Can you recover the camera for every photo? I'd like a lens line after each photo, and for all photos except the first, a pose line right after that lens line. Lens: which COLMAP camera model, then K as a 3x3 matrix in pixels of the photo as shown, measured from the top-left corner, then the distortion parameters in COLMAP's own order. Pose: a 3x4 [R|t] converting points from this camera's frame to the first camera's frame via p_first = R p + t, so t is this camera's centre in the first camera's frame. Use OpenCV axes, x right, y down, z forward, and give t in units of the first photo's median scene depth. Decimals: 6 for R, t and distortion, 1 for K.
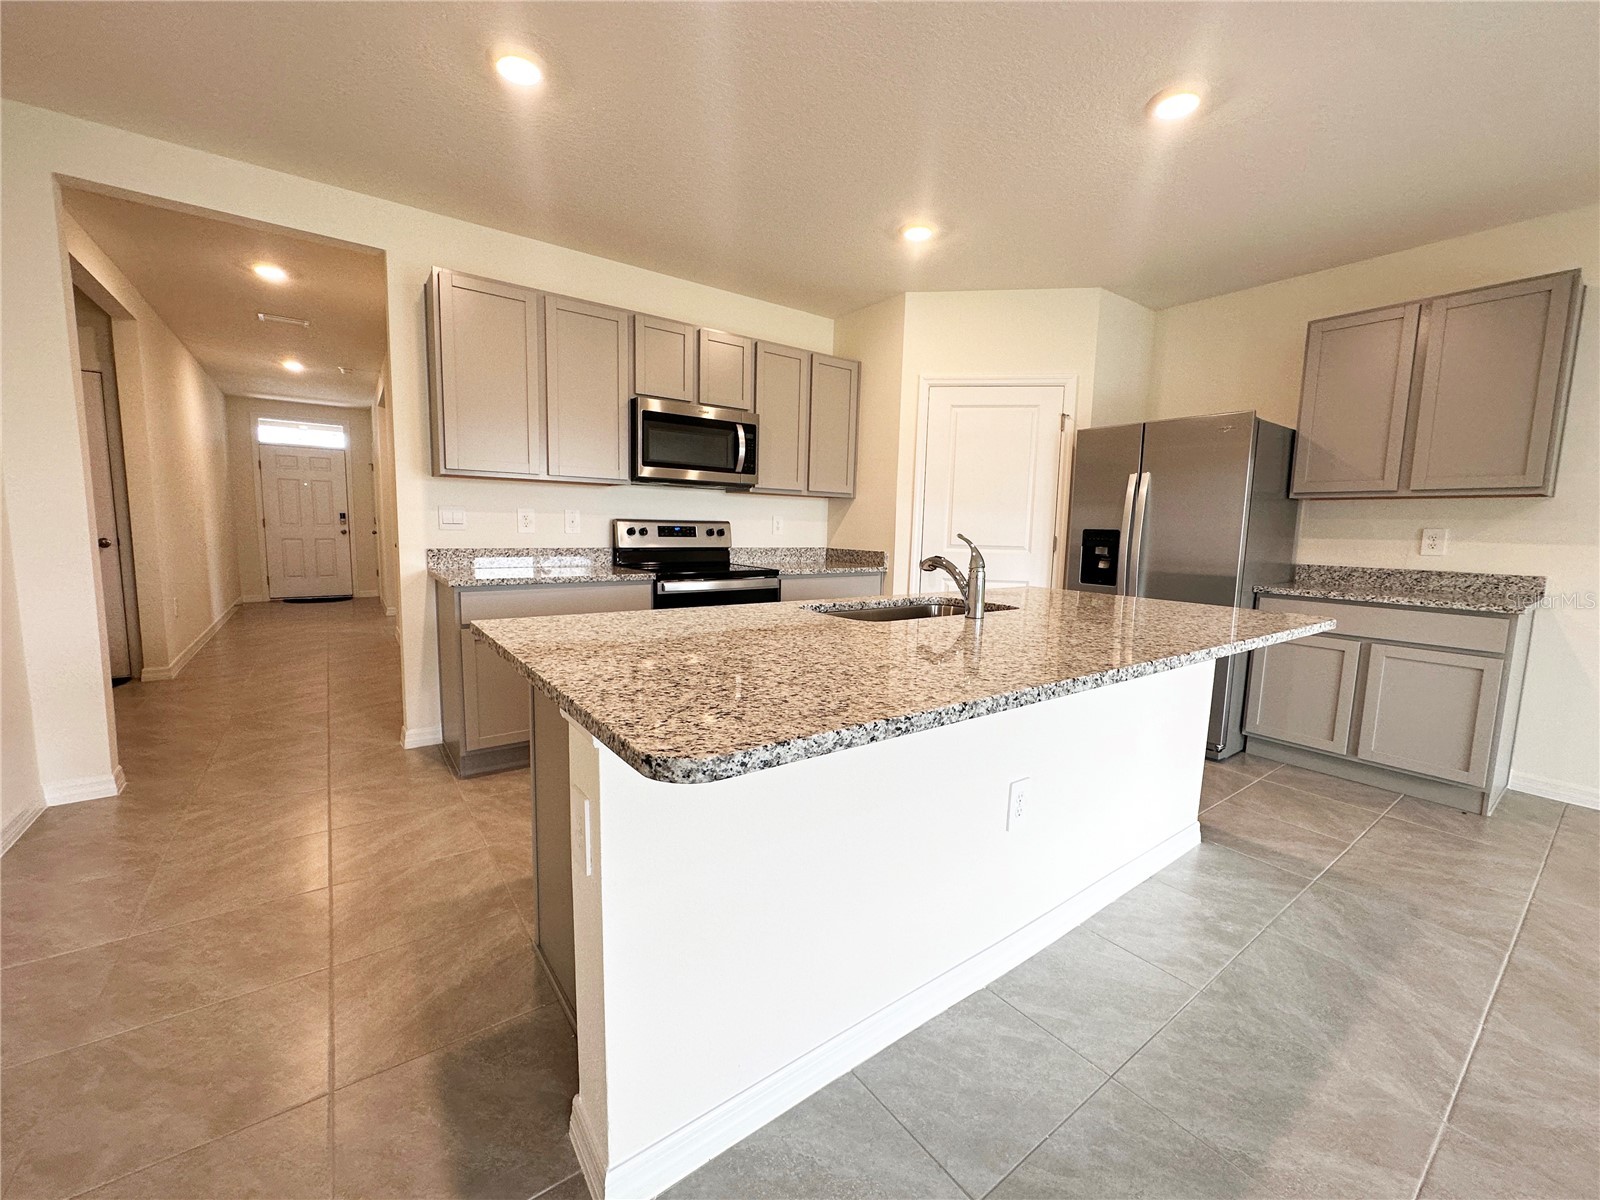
lens RADIAL K [[638.2, 0, 804.0], [0, 638.2, 597.6], [0, 0, 1]] dist [-0.003832, 0.000902]
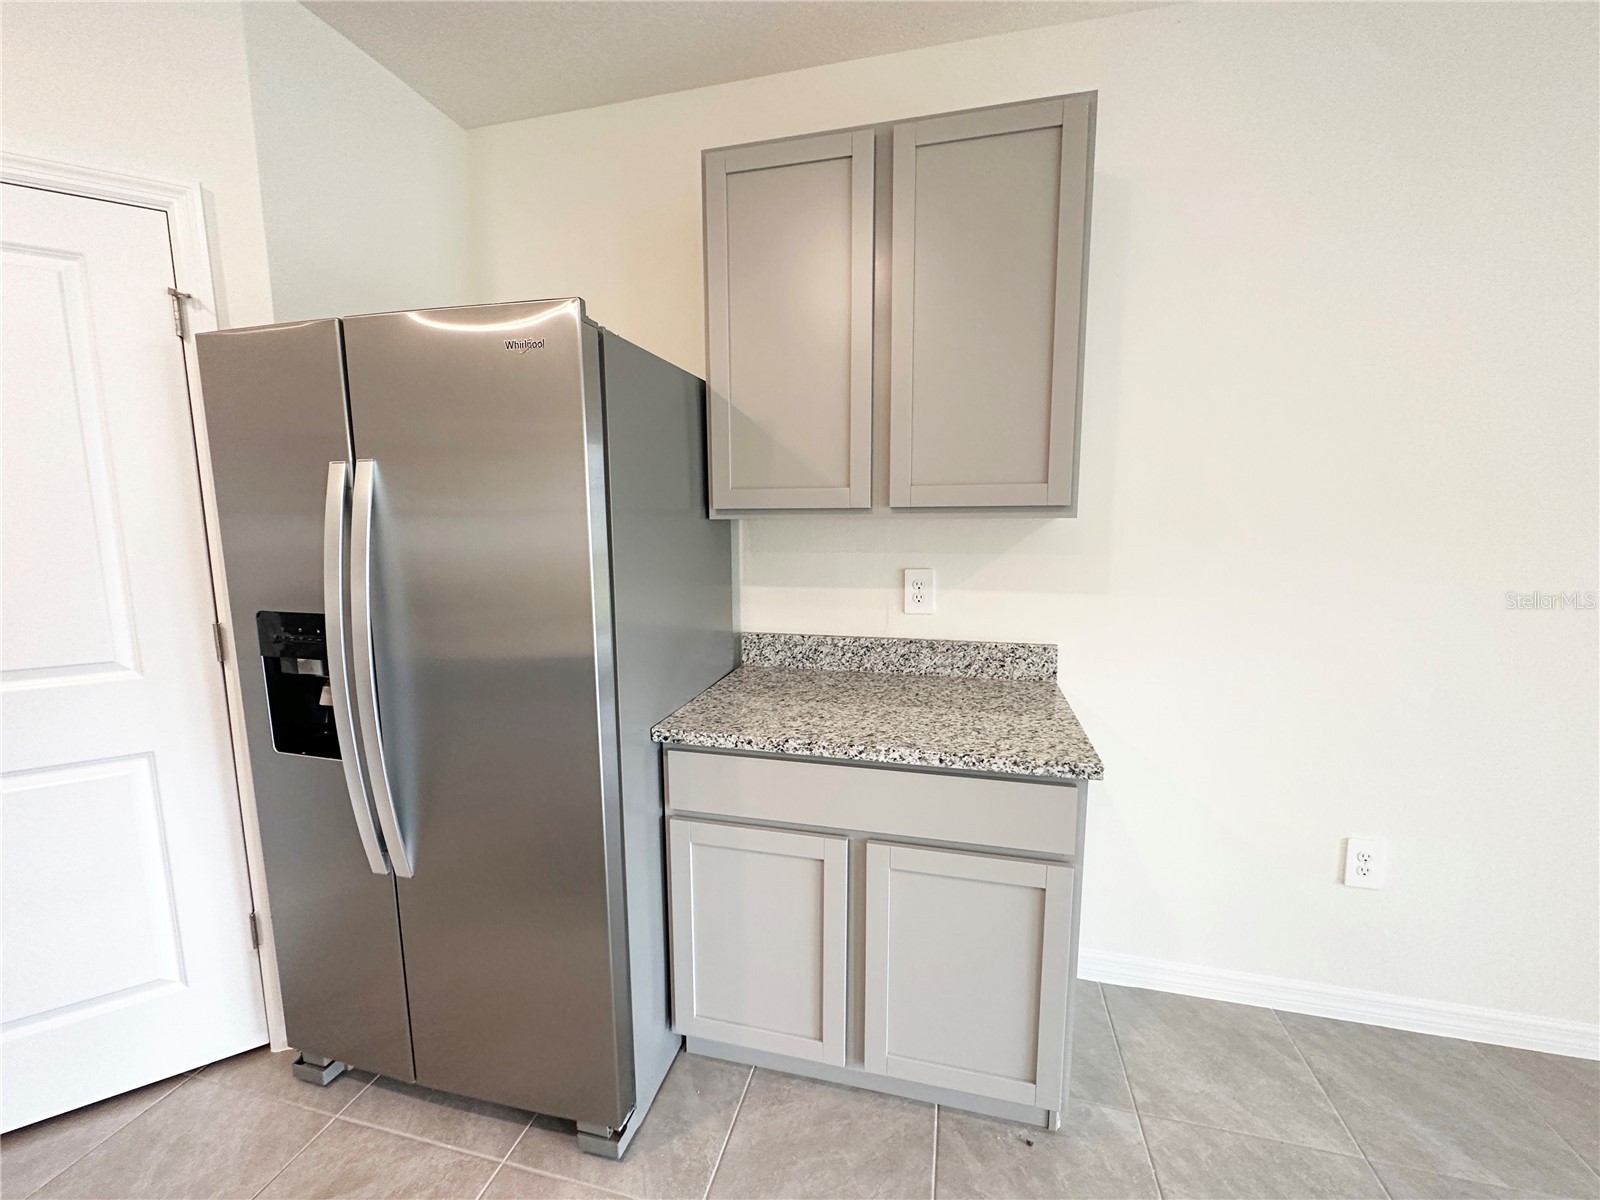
lens RADIAL K [[638.2, 0, 799.1], [0, 638.2, 597.6], [0, 0, 1]] dist [-0.003832, 0.000902]
pose [[0.773052, -0.108524, 0.624991, 0.503884], [0.092802, 0.994005, 0.057813, -0.119148], [-0.627518, 0.013307, 0.778488, 0.576300]]
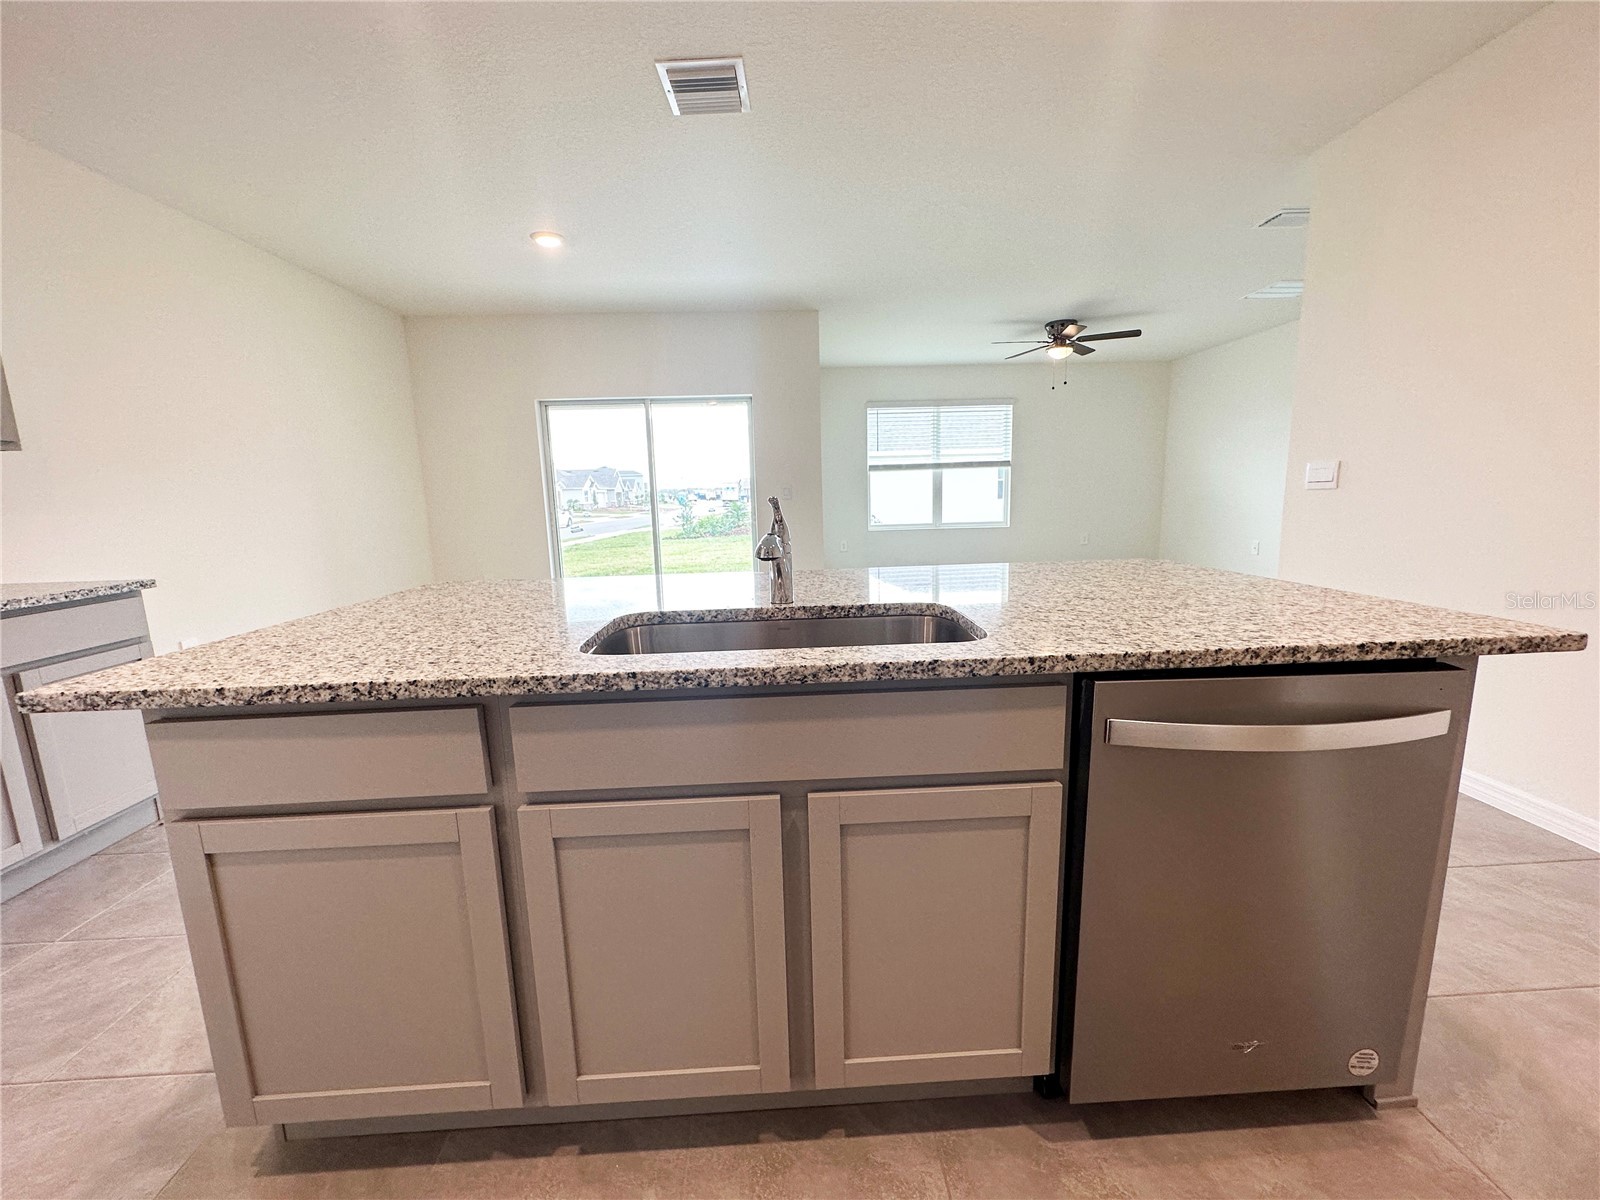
lens RADIAL K [[638.2, 0, 807.6], [0, 638.2, 596.4], [0, 0, 1]] dist [-0.003832, 0.000902]
pose [[-0.827483, -0.094217, 0.553530, -0.110618], [0.070212, 0.960721, 0.268488, -0.105474], [-0.557083, 0.261033, -0.788365, 0.902611]]
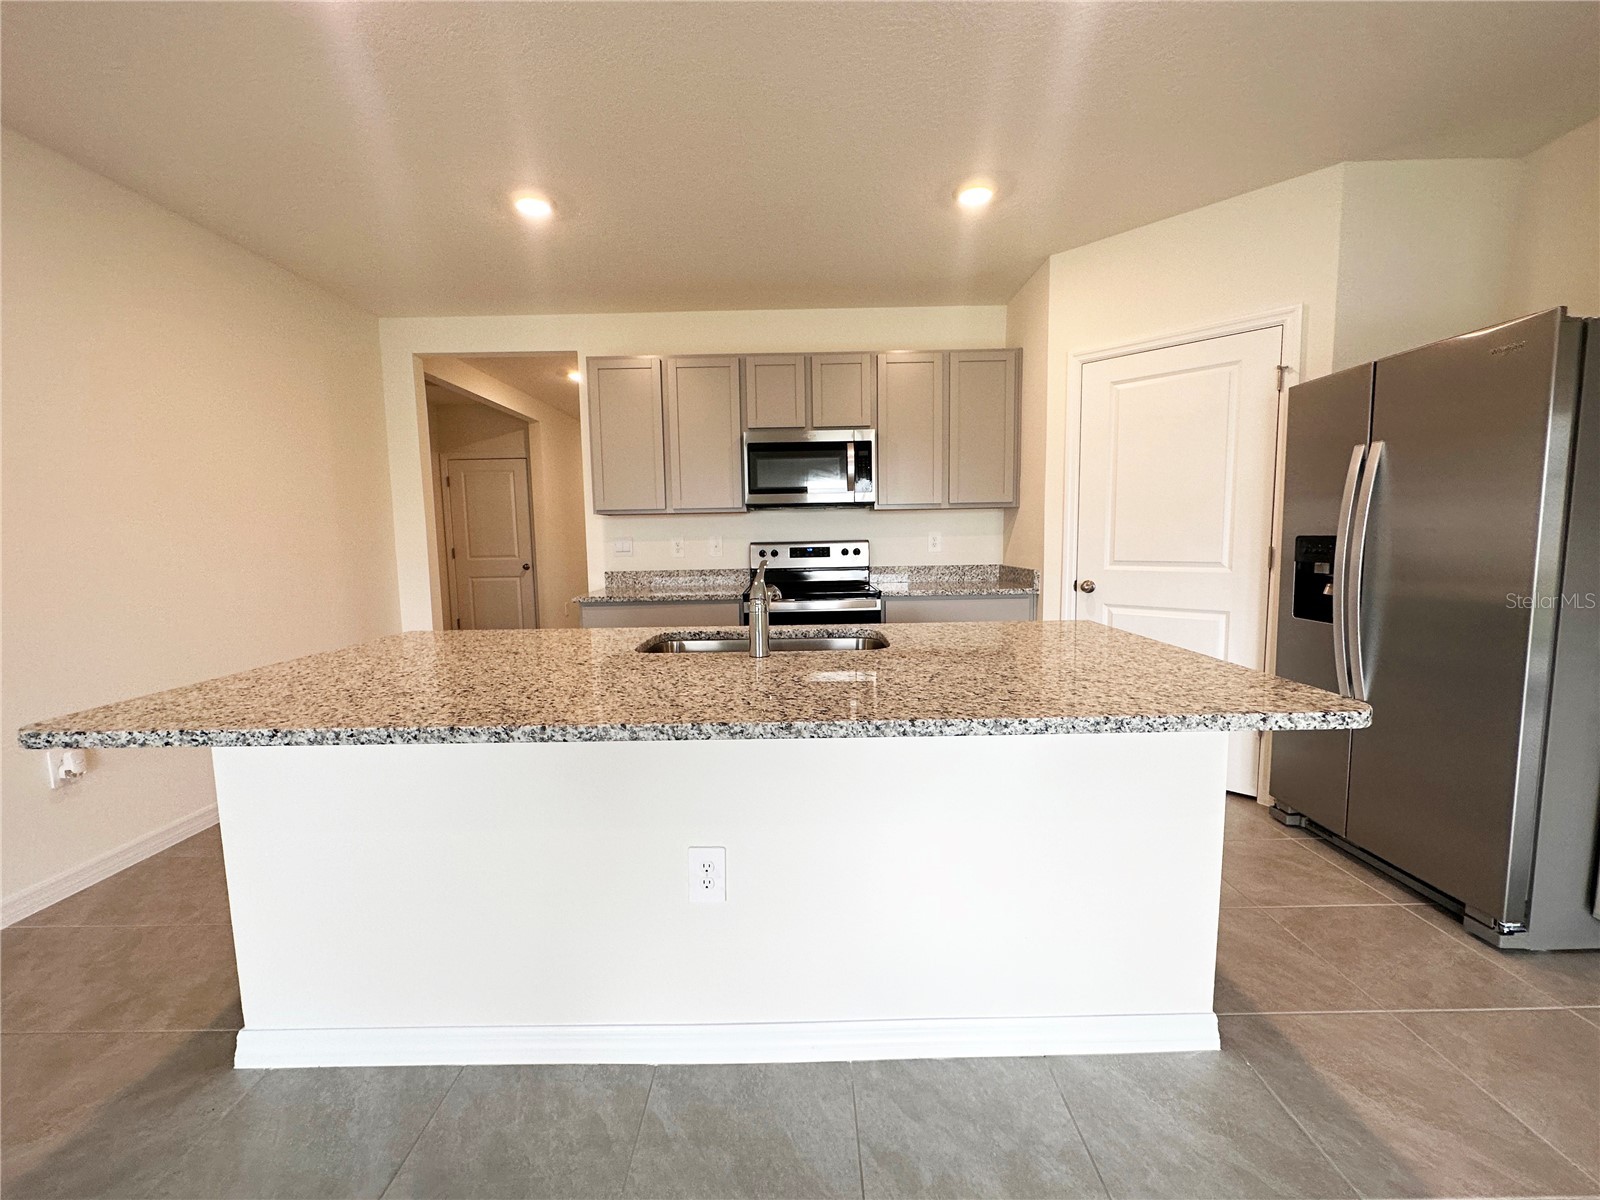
lens RADIAL K [[638.2, 0, 803.0], [0, 638.2, 598.2], [0, 0, 1]] dist [-0.003832, 0.000902]
pose [[0.802755, 0.021250, -0.595930, 0.471437], [-0.031245, 0.999491, -0.006449, -0.024884], [0.595490, 0.023797, 0.803010, 0.184707]]
